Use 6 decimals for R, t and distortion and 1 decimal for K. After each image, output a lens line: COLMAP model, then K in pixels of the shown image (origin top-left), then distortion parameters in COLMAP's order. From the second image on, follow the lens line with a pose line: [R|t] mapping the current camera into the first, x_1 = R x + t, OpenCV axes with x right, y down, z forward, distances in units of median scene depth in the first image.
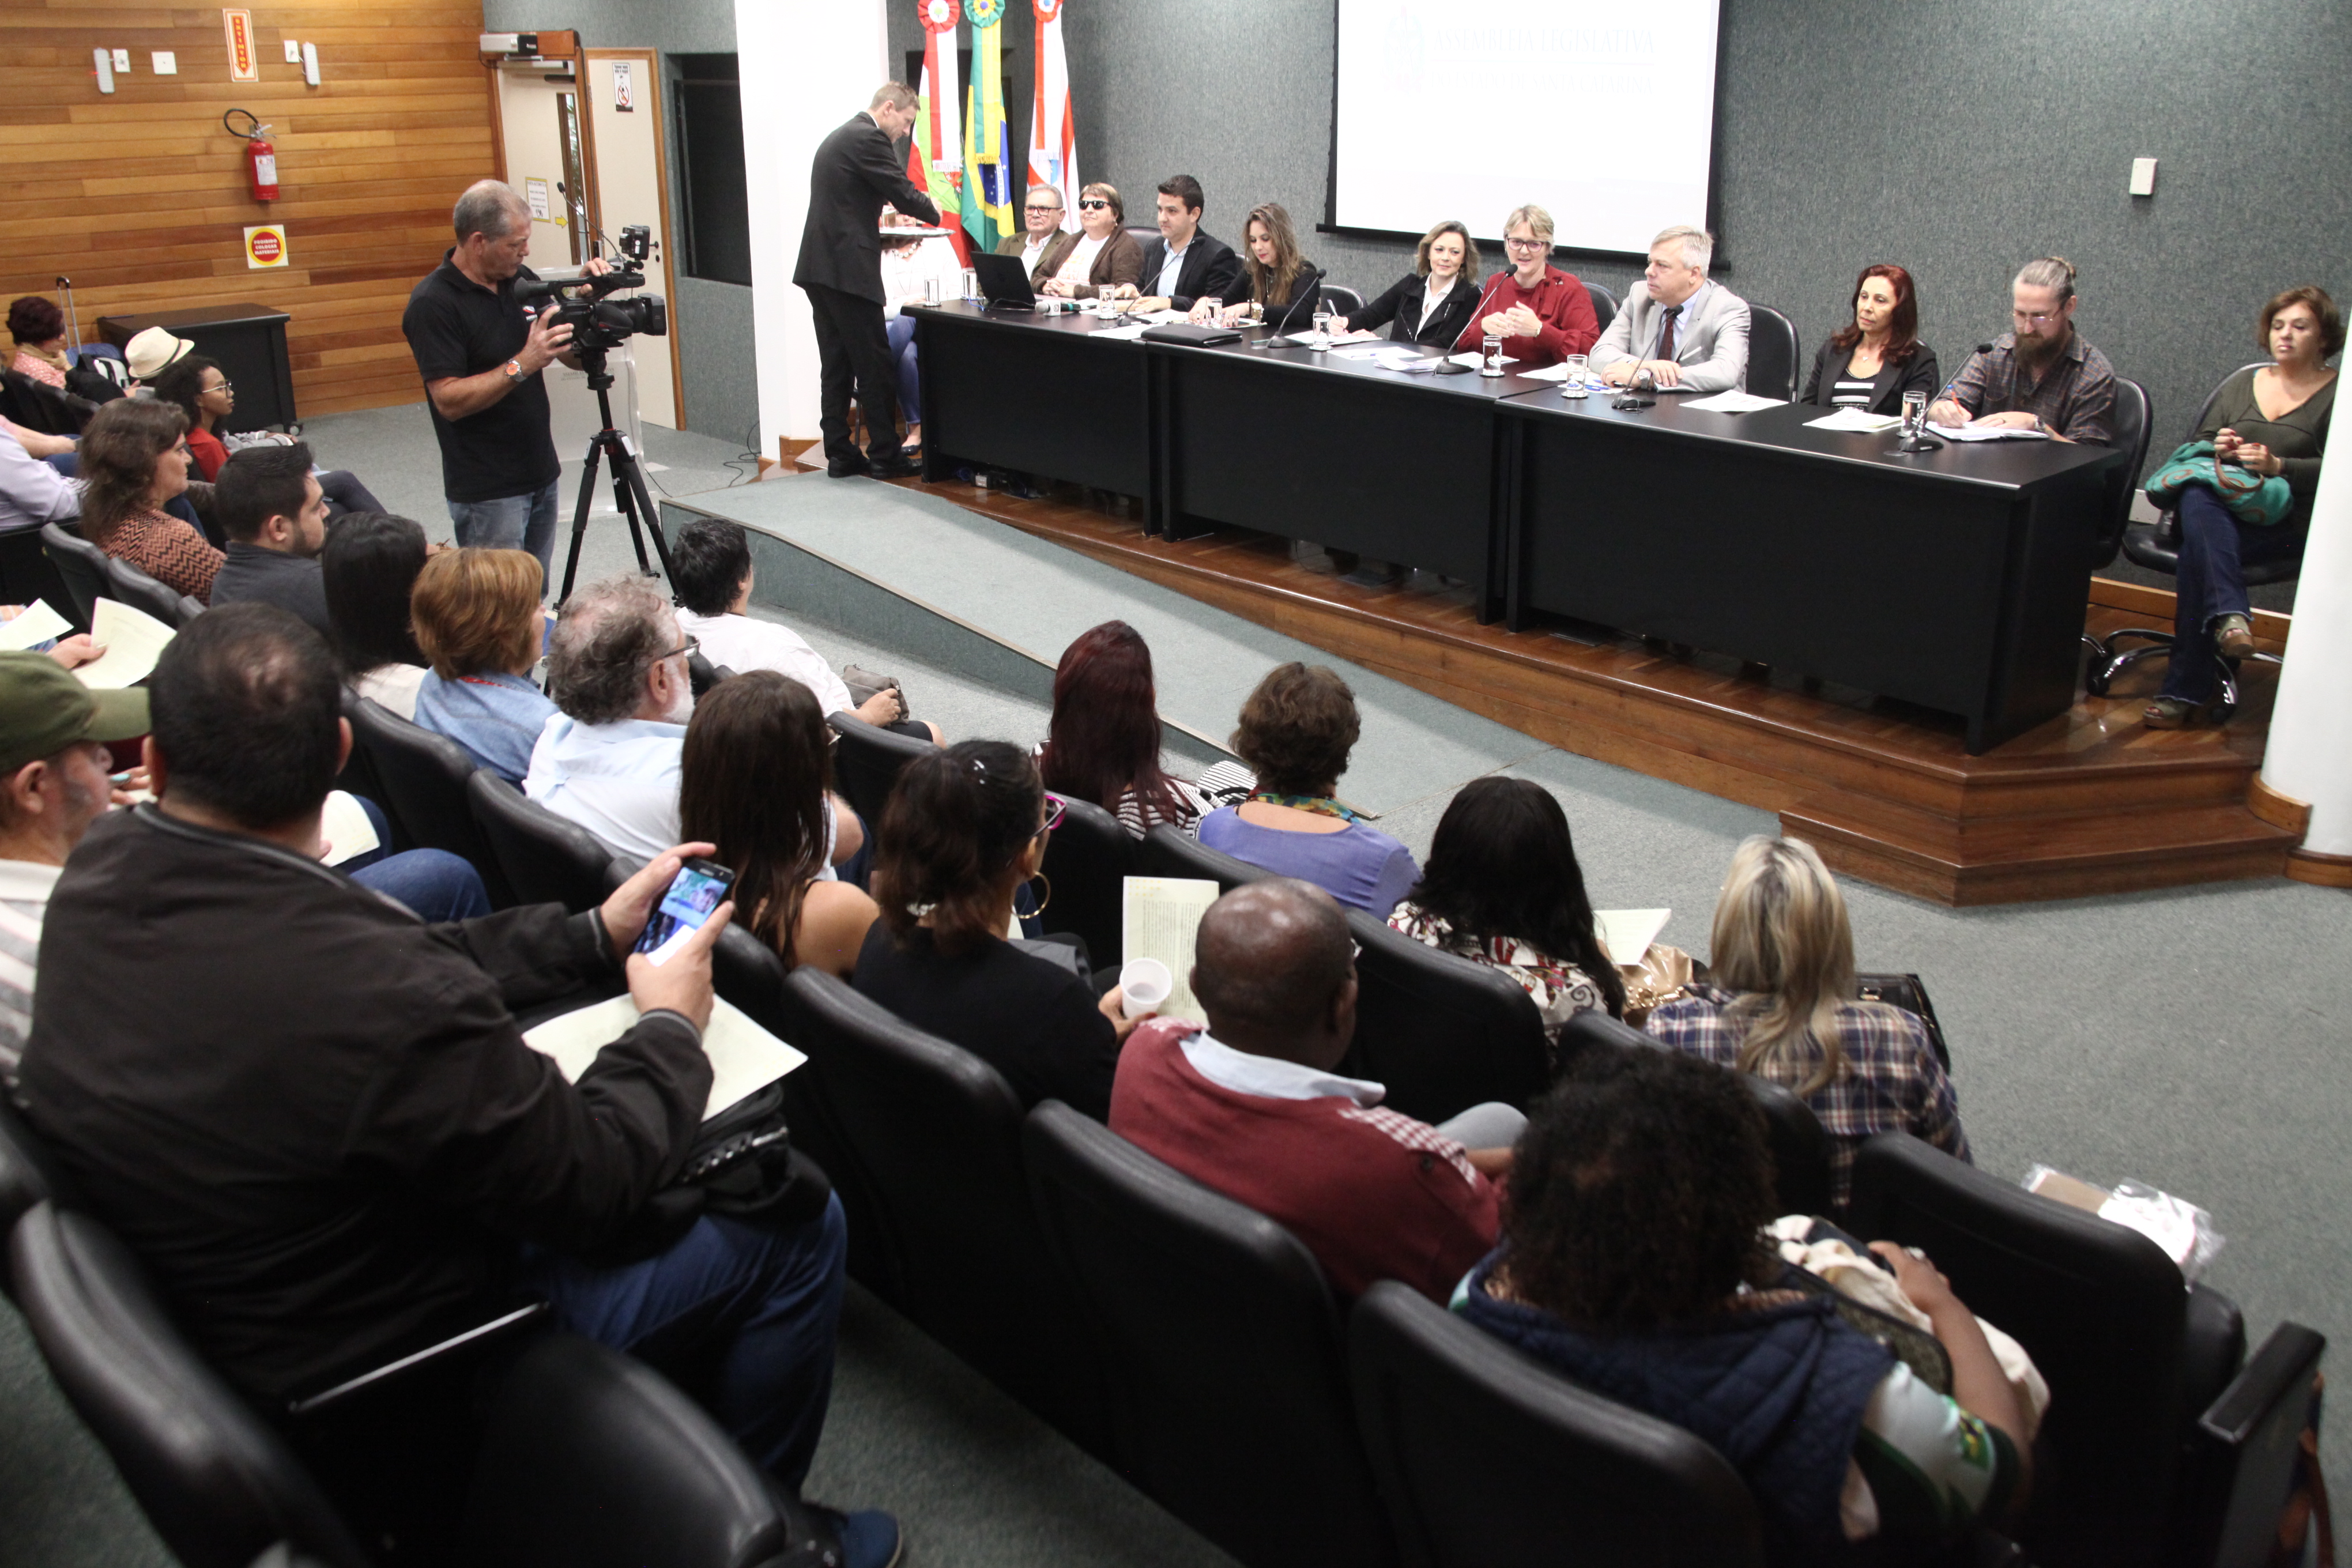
lens RADIAL K [[2063.5, 0, 1176.0], [0, 2063.5, 784.0], [0, 0, 1]] dist [-0.129555, 0.137494]
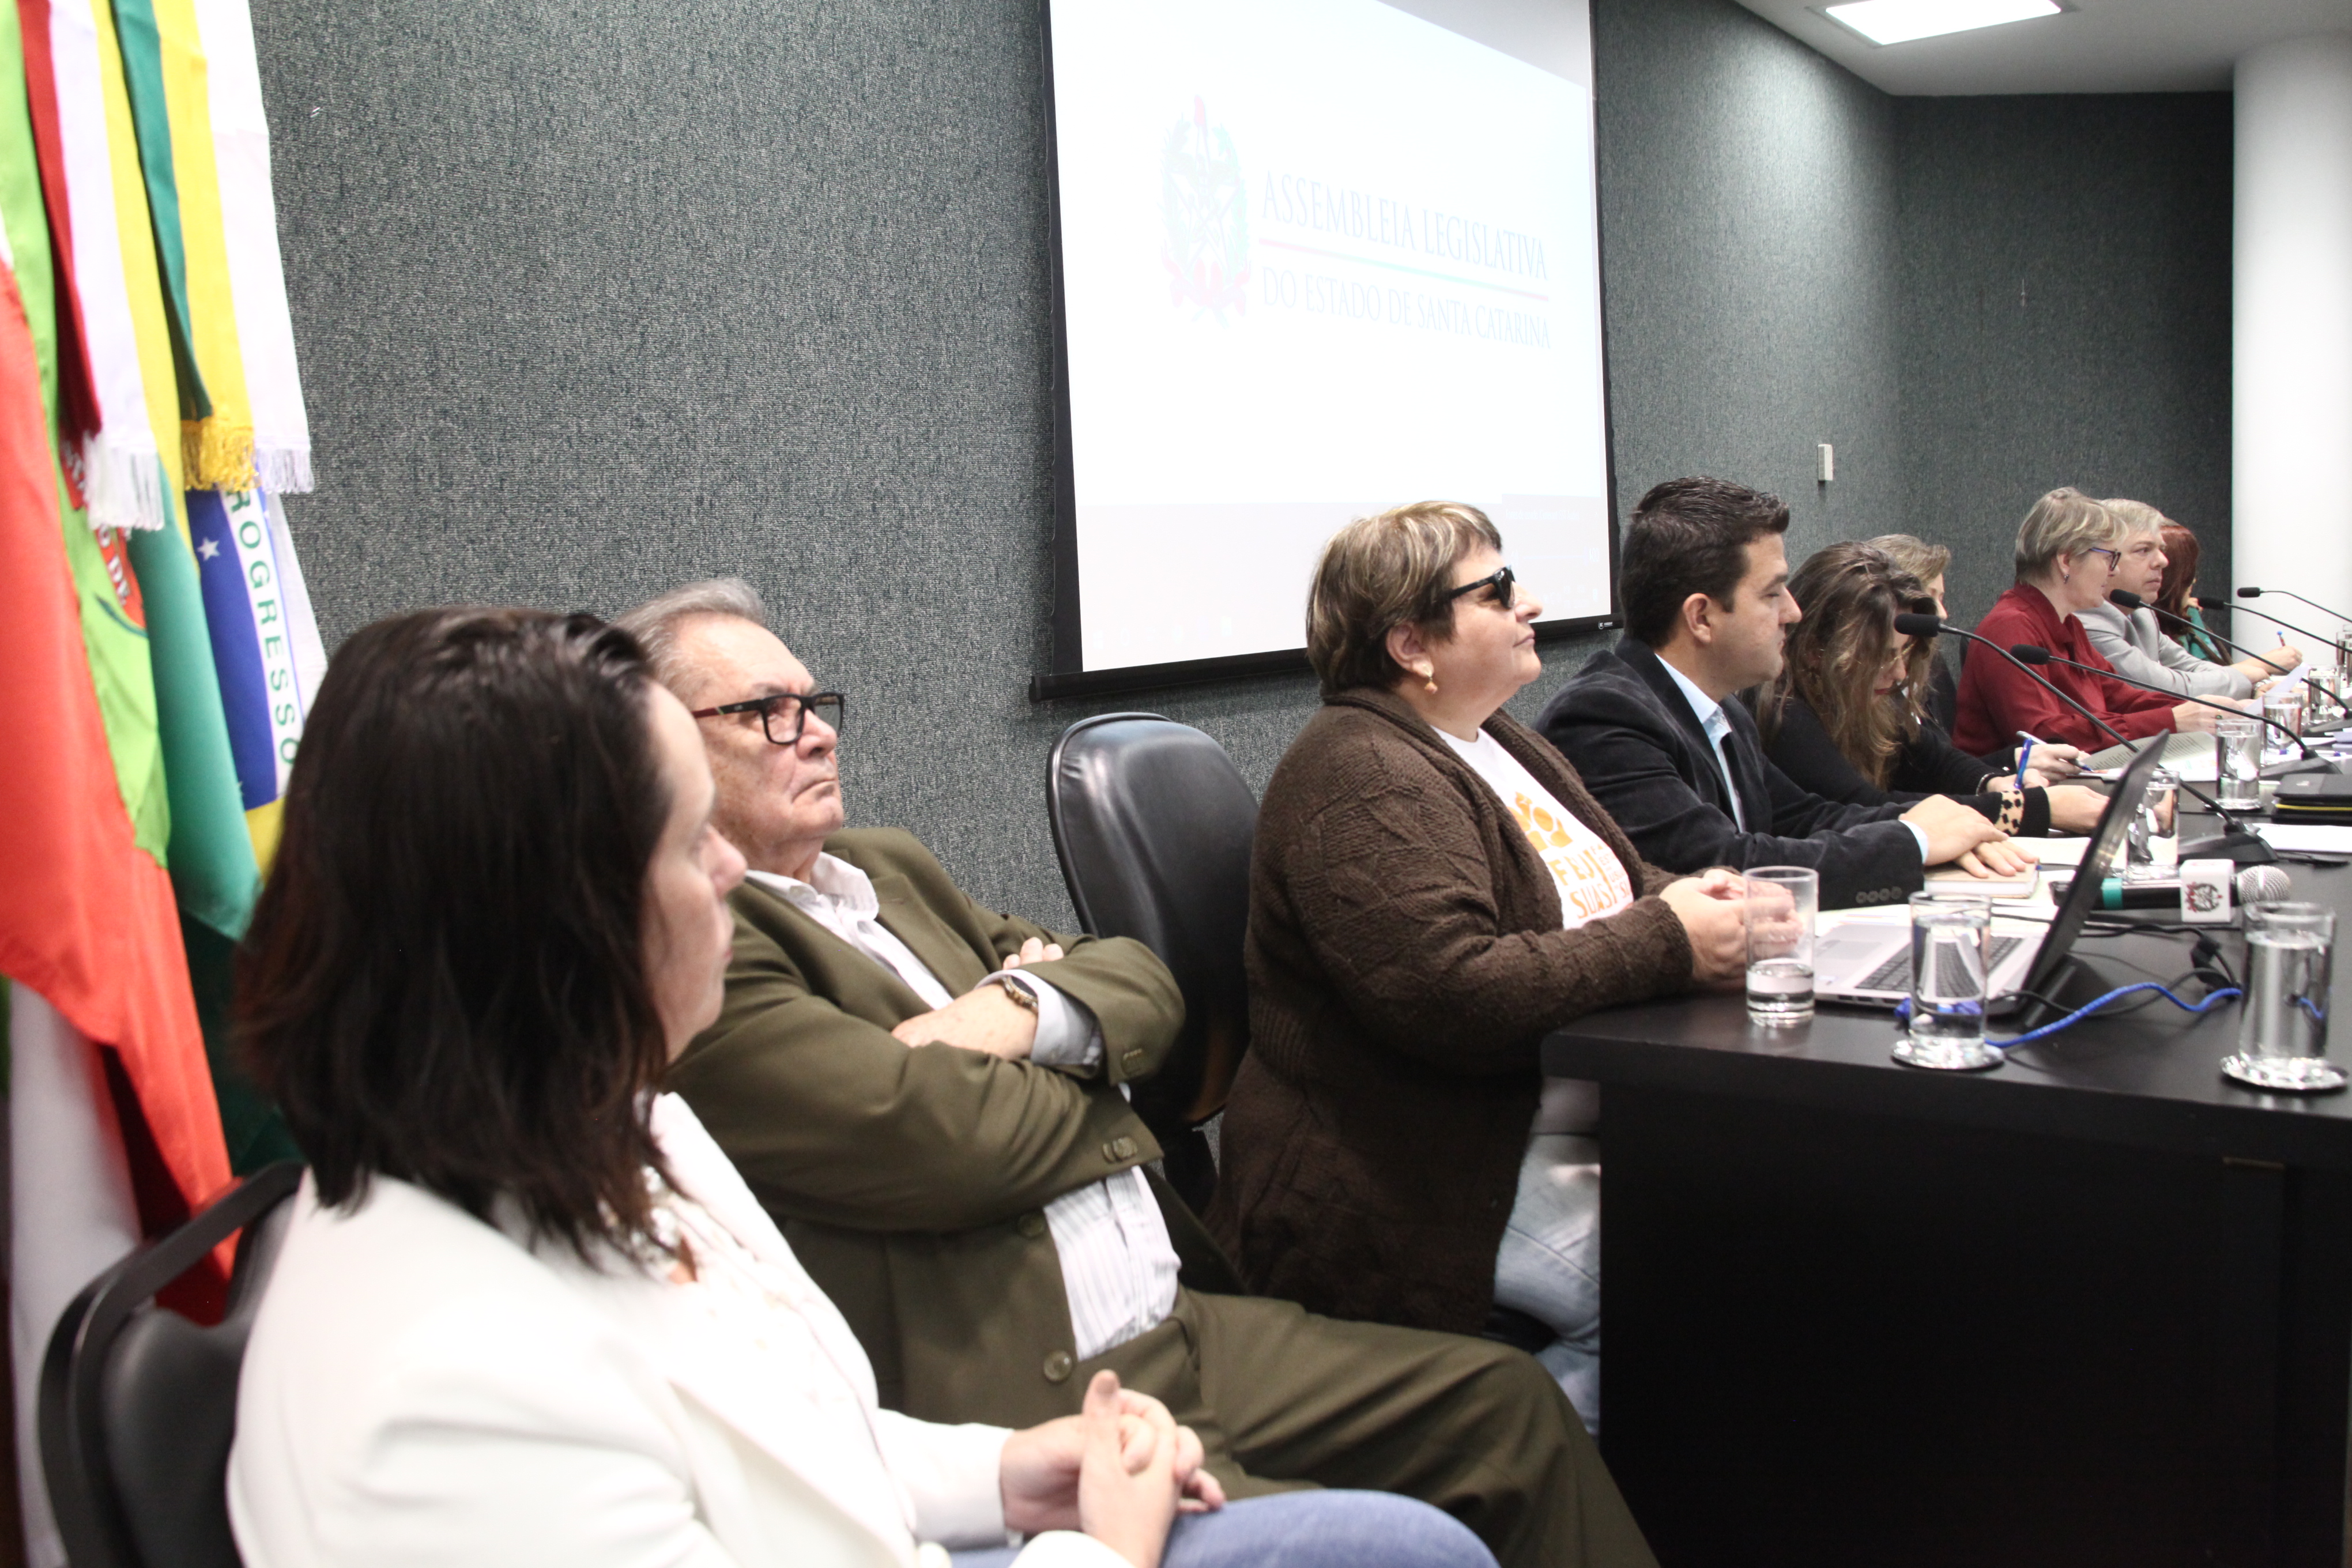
lens RADIAL K [[1861.8, 0, 1176.0], [0, 1861.8, 784.0], [0, 0, 1]] dist [-0.160968, 0.117060]
pose [[-0.152685, -0.096280, 0.983574, -0.305203], [0.390970, 0.908166, 0.149590, -0.386229], [-0.907651, 0.407388, -0.101021, 1.333069]]
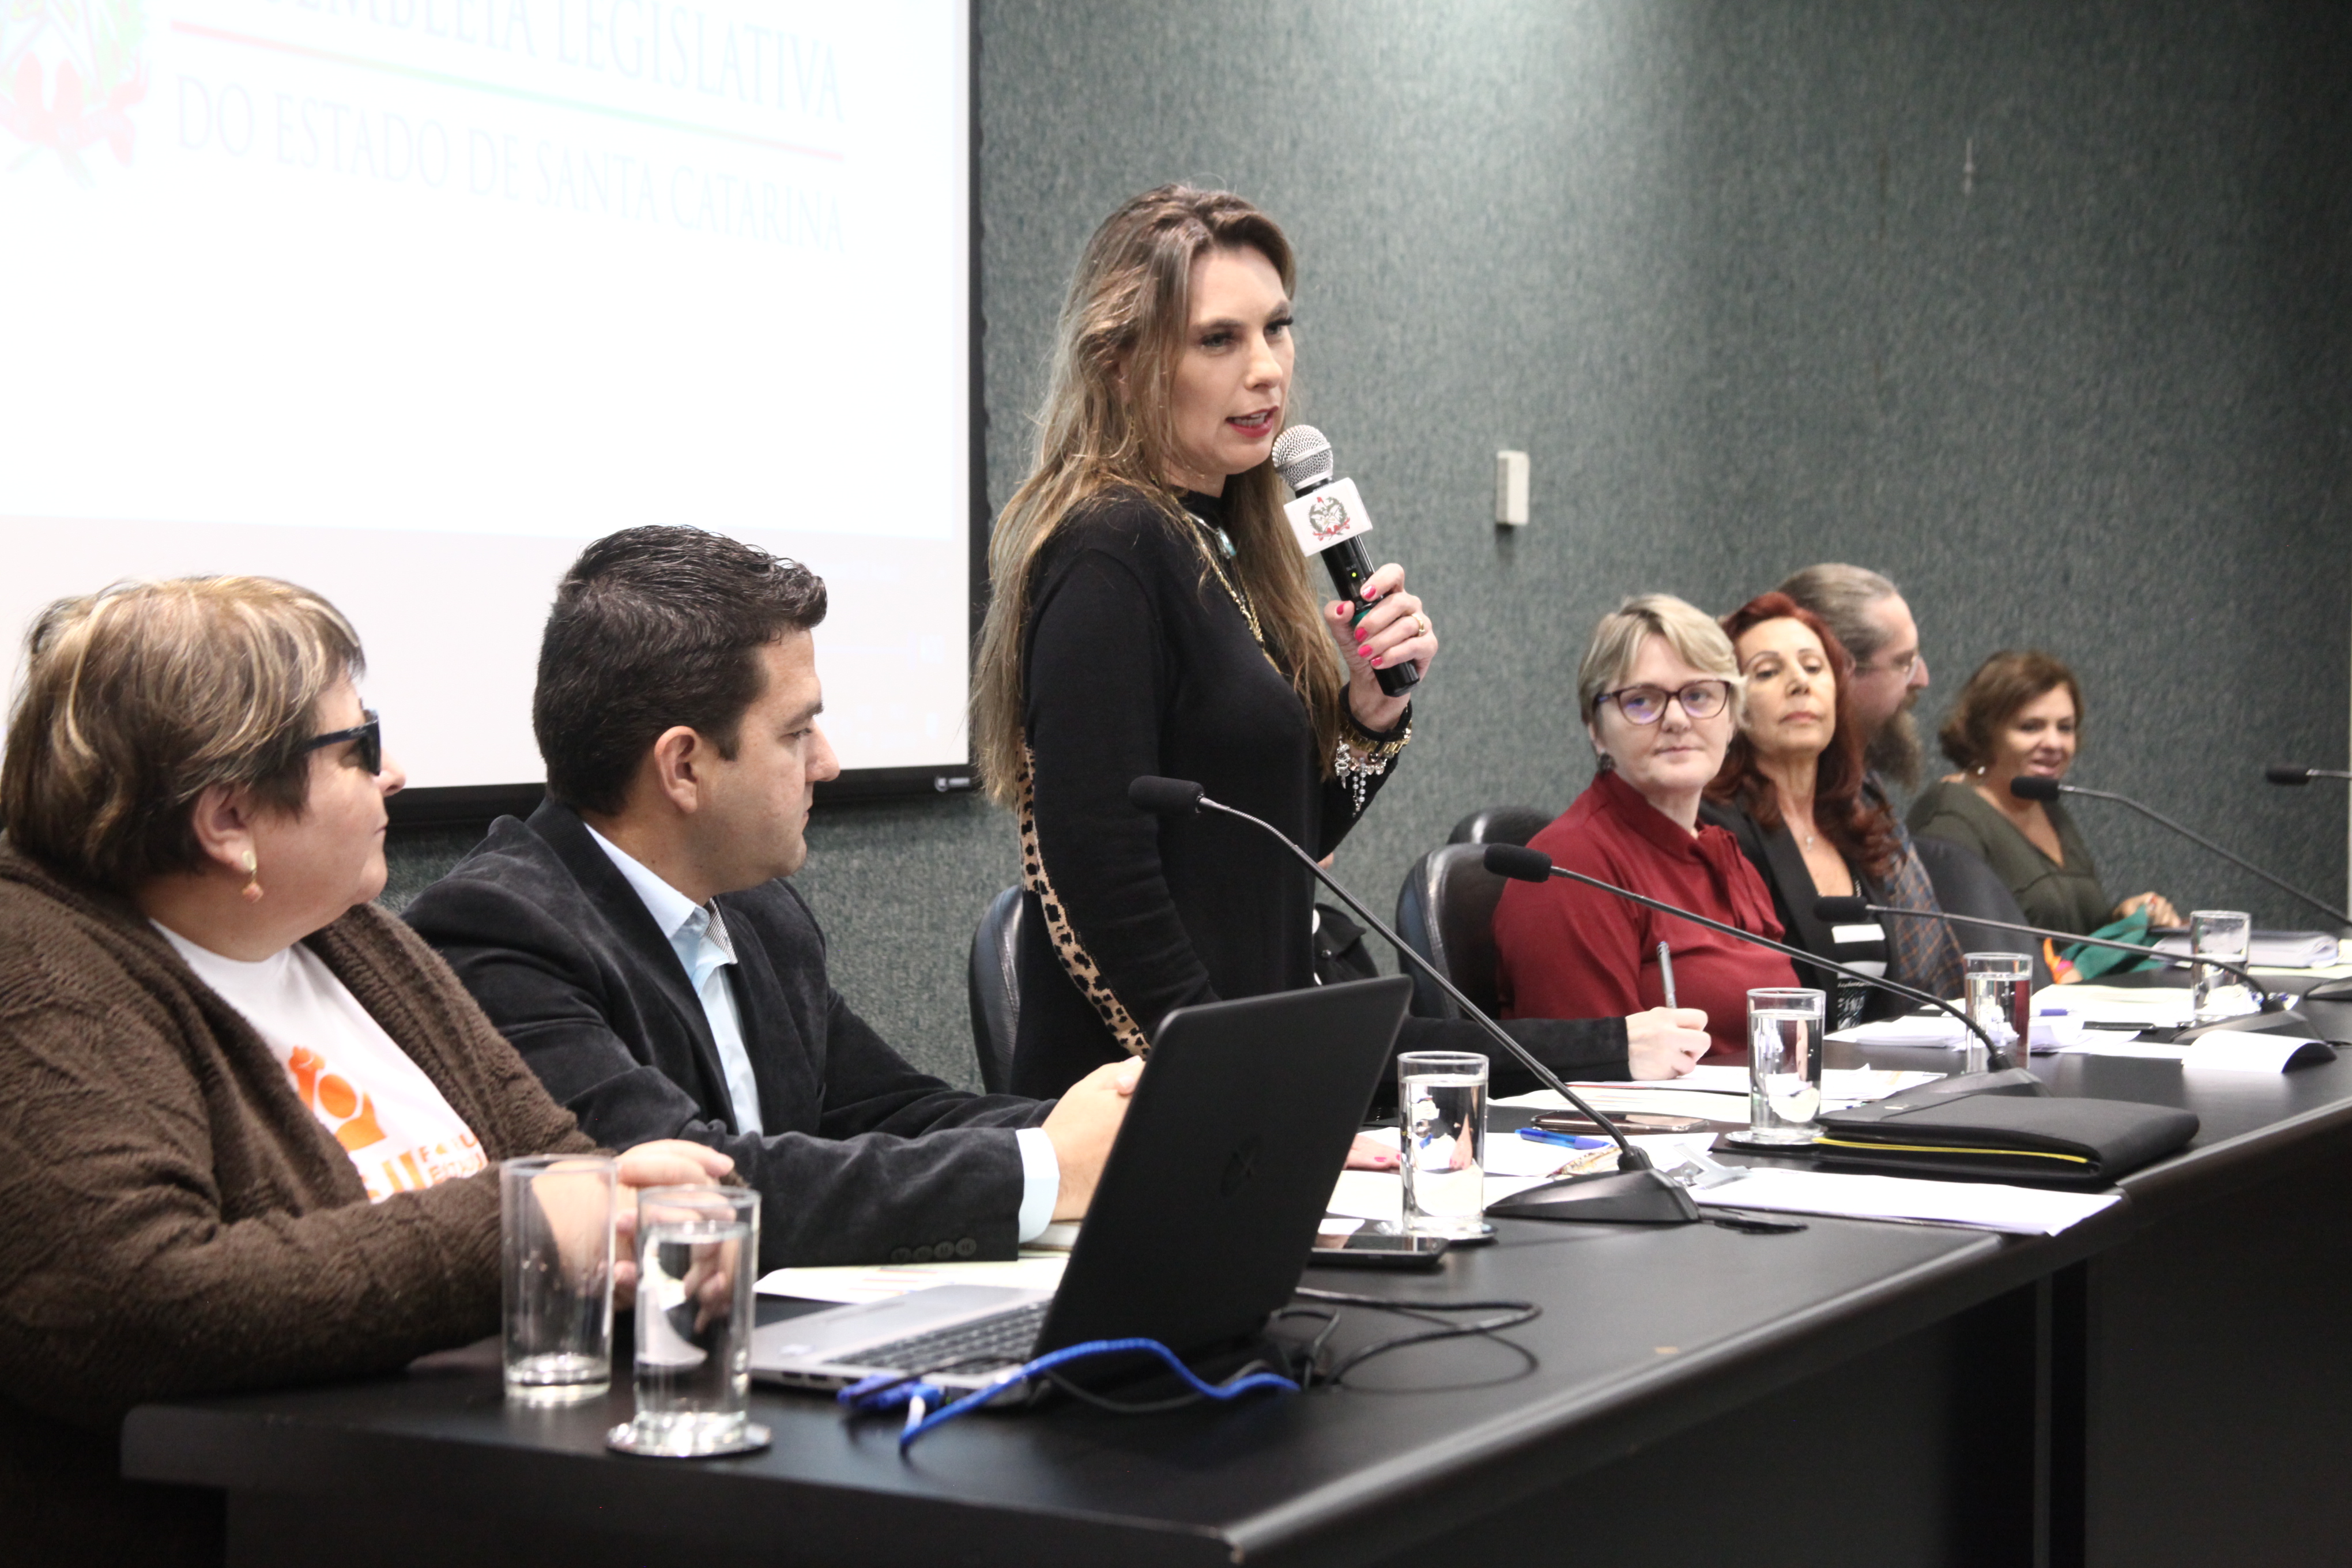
lens RADIAL K [[4160.7, 0, 1176.0], [0, 4160.7, 784.0], [0, 0, 1]] dist [0.211077, 0.120692]
pose [[-0.300029, -0.026921, 0.953550, -0.423095], [0.328765, 0.935442, 0.129853, -0.367787], [-0.895487, 0.352454, -0.271809, 1.282034]]
